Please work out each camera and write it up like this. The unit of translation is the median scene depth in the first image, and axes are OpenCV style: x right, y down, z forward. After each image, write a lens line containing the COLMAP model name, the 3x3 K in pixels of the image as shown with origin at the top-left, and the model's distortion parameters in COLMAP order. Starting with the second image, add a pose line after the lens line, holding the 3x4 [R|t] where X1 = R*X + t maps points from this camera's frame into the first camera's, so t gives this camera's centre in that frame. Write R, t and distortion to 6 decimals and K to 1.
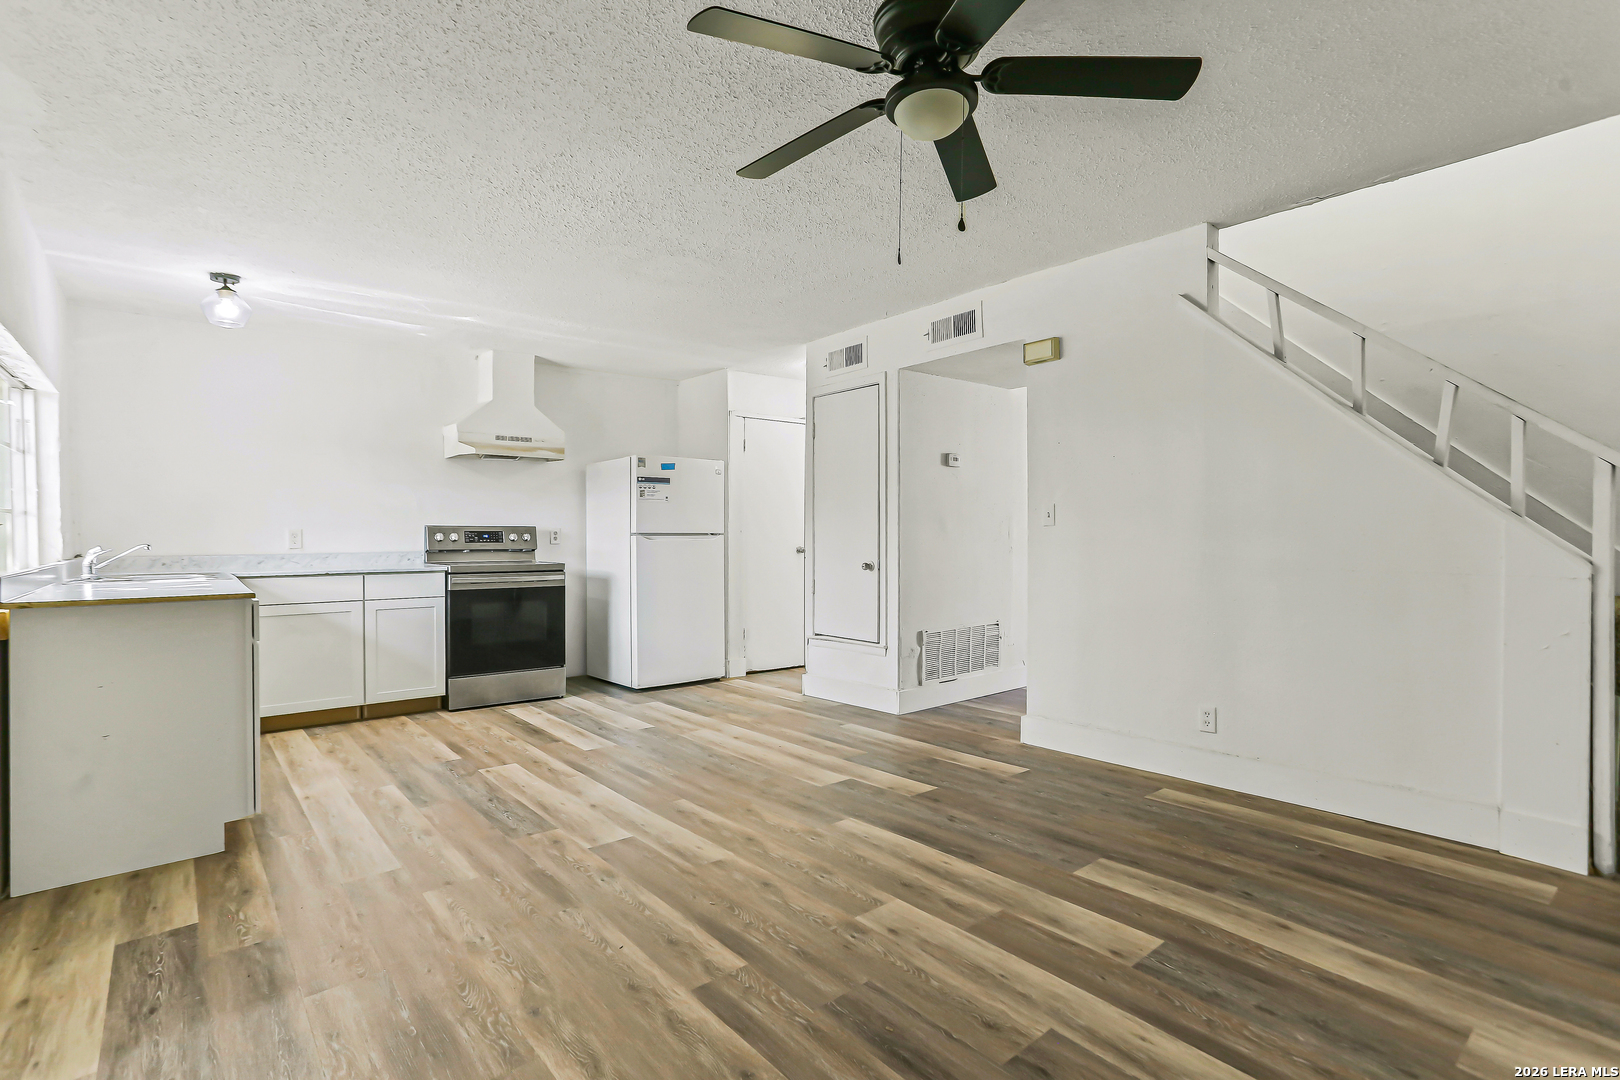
lens RADIAL K [[801.7, 0, 802.2], [0, 801.7, 544.8], [0, 0, 1]] dist [-0.044323, 0.030696]
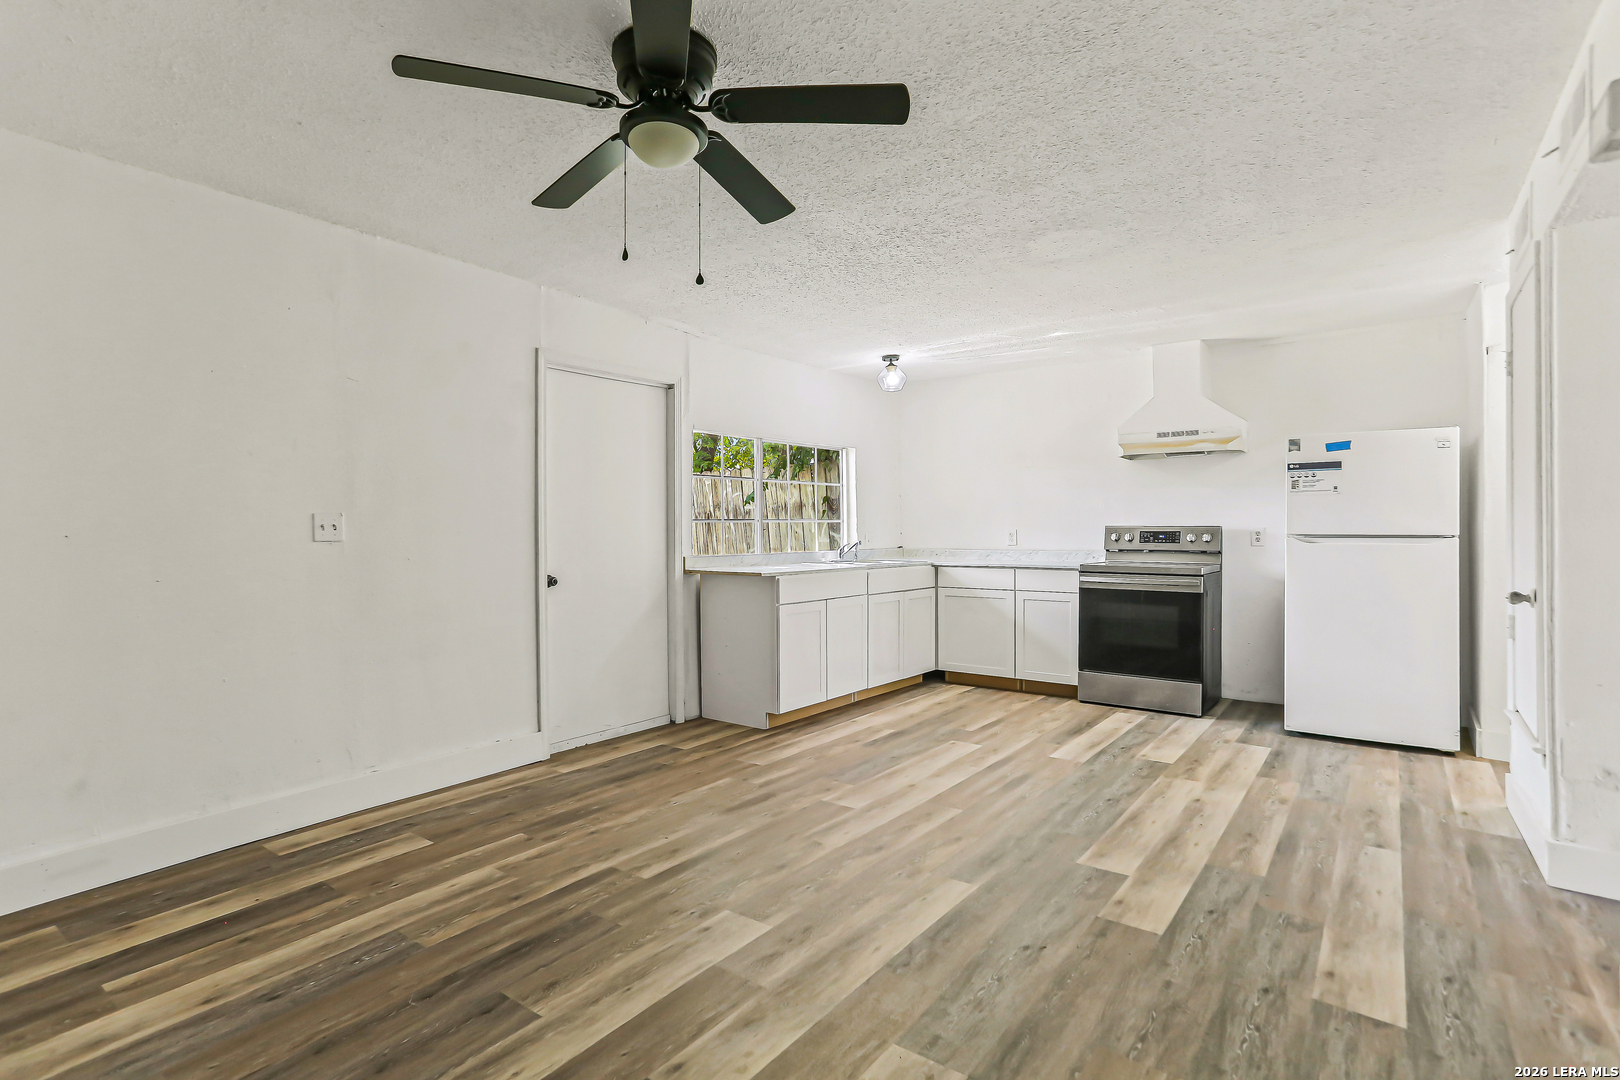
lens RADIAL K [[801.7, 0, 802.2], [0, 801.7, 544.8], [0, 0, 1]] dist [-0.044323, 0.030696]
pose [[0.219404, 0.020468, -0.975419, 0.773192], [-0.010691, 0.999770, 0.018574, -0.023982], [0.975576, 0.006353, 0.219572, 0.604417]]
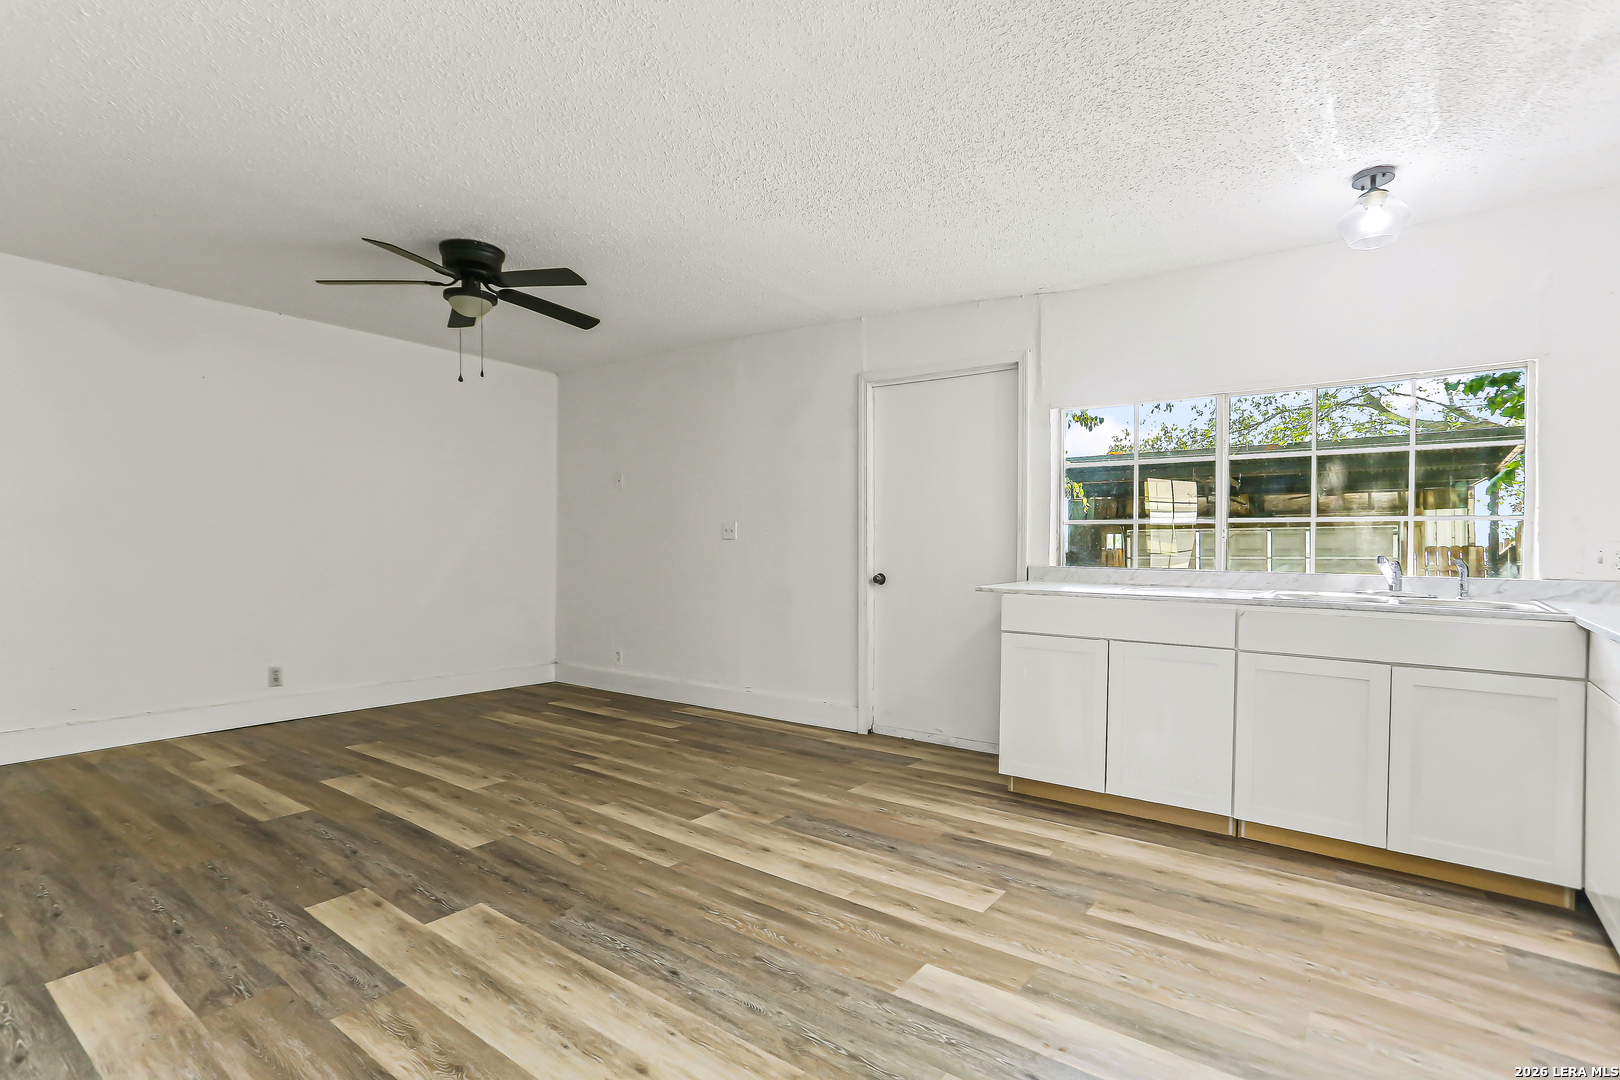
lens RADIAL K [[781.8, 0, 761.9], [0, 781.8, 540.4], [0, 0, 1]] dist [-0.034500, 0.023094]
pose [[-0.979963, -0.002011, -0.199168, -0.086649], [-0.005259, 0.999862, 0.015780, -0.025492], [0.199109, 0.016512, -0.979838, 1.825901]]
